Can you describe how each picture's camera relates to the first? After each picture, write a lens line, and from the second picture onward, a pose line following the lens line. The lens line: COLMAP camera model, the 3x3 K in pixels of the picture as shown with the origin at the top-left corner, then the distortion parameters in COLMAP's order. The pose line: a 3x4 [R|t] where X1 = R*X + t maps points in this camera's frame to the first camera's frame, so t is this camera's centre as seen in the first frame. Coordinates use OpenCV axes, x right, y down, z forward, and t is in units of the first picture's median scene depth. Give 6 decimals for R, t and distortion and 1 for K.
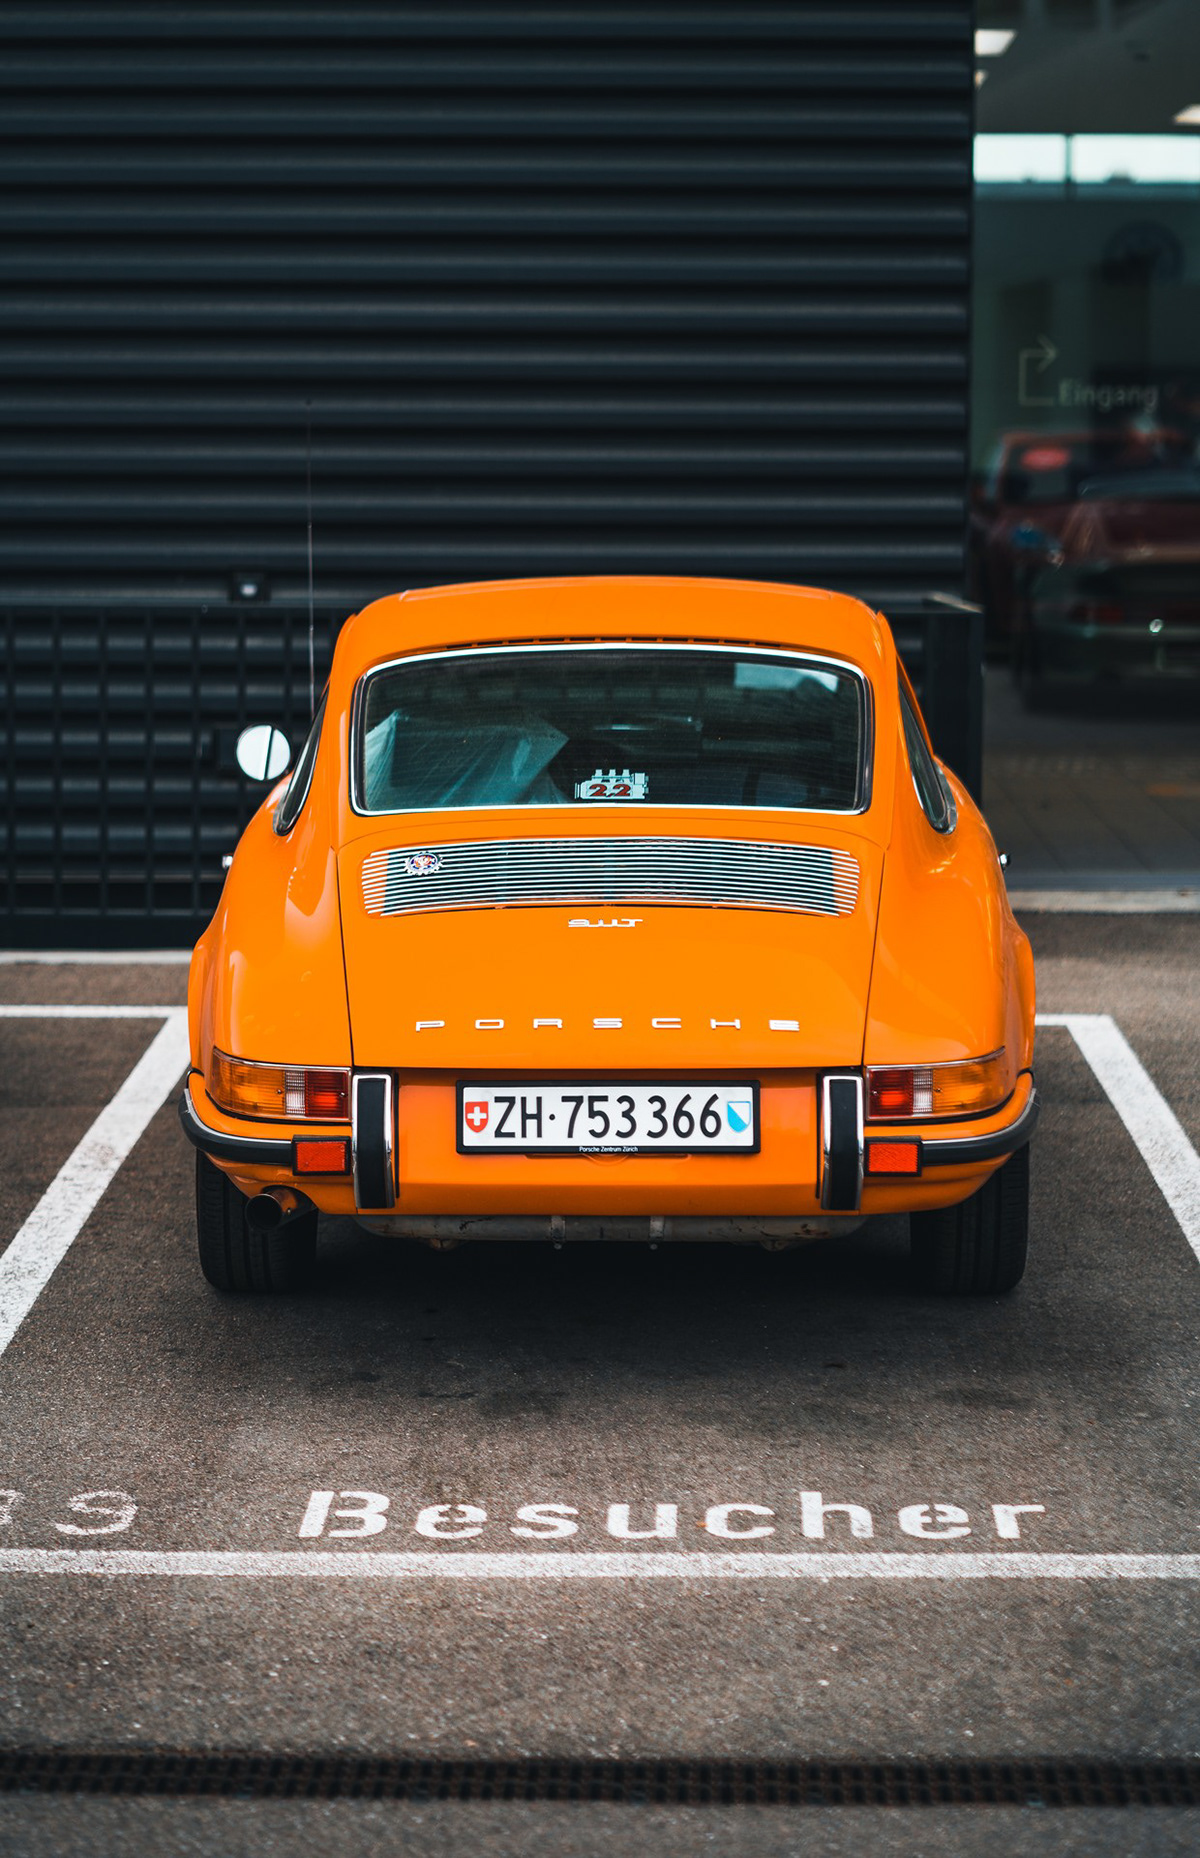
lens RADIAL K [[4675.8, 0, 600.0], [0, 4675.8, 929.0], [0, 0, 1]] dist [0.521295, 0.174501]
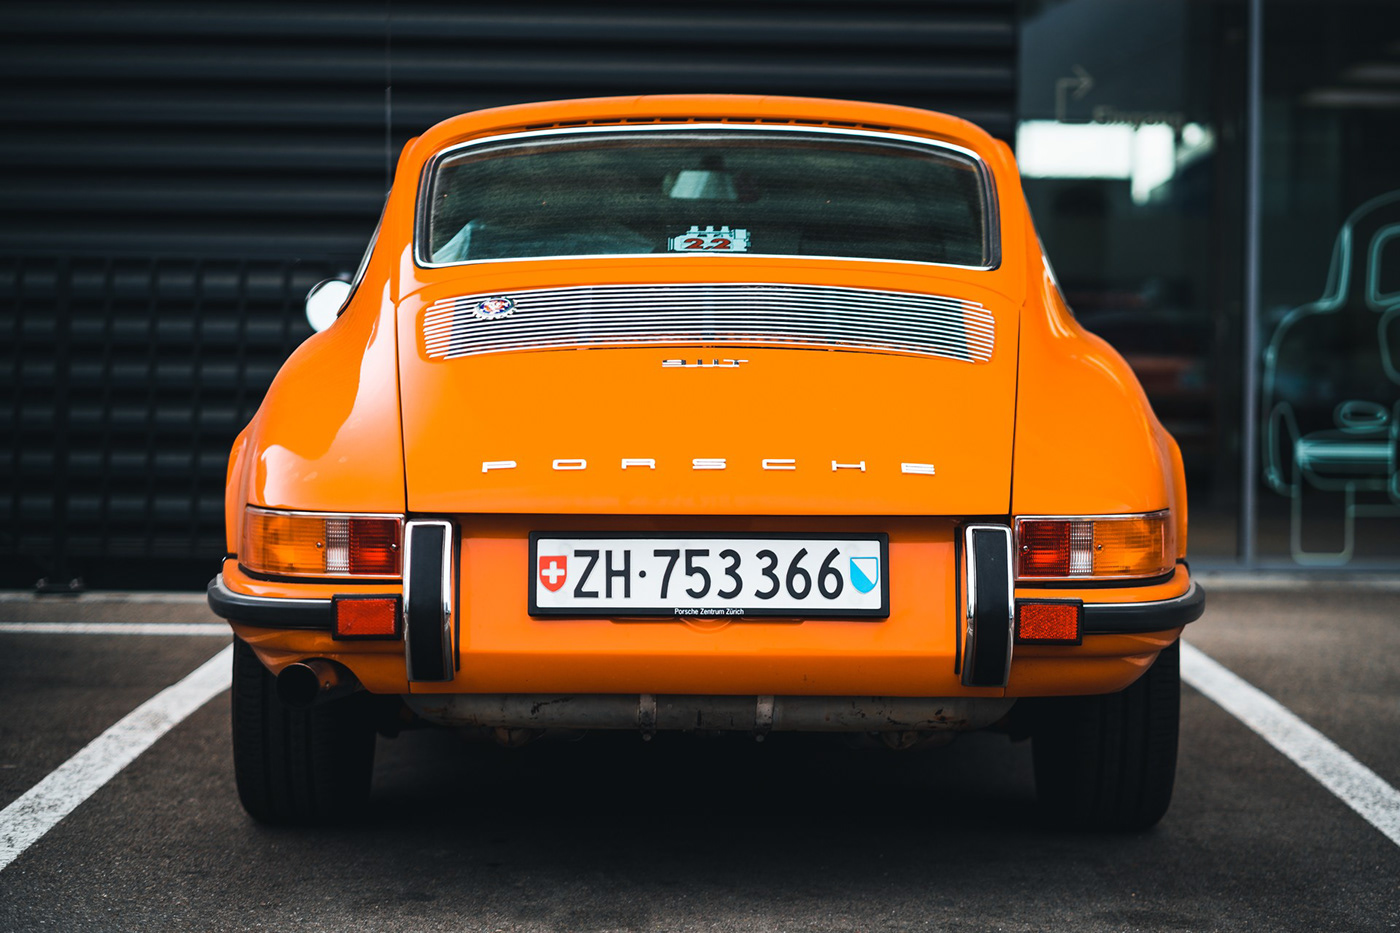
lens RADIAL K [[3380.0, 0, 700.0], [0, 3380.0, 466.5], [0, 0, 1]] dist [0.437803, -3.963485]
pose [[0.999845, 0.008205, 0.015548, -0.009494], [-0.006588, 0.994826, -0.101378, 0.082448], [-0.016300, 0.101260, 0.994726, 0.391415]]
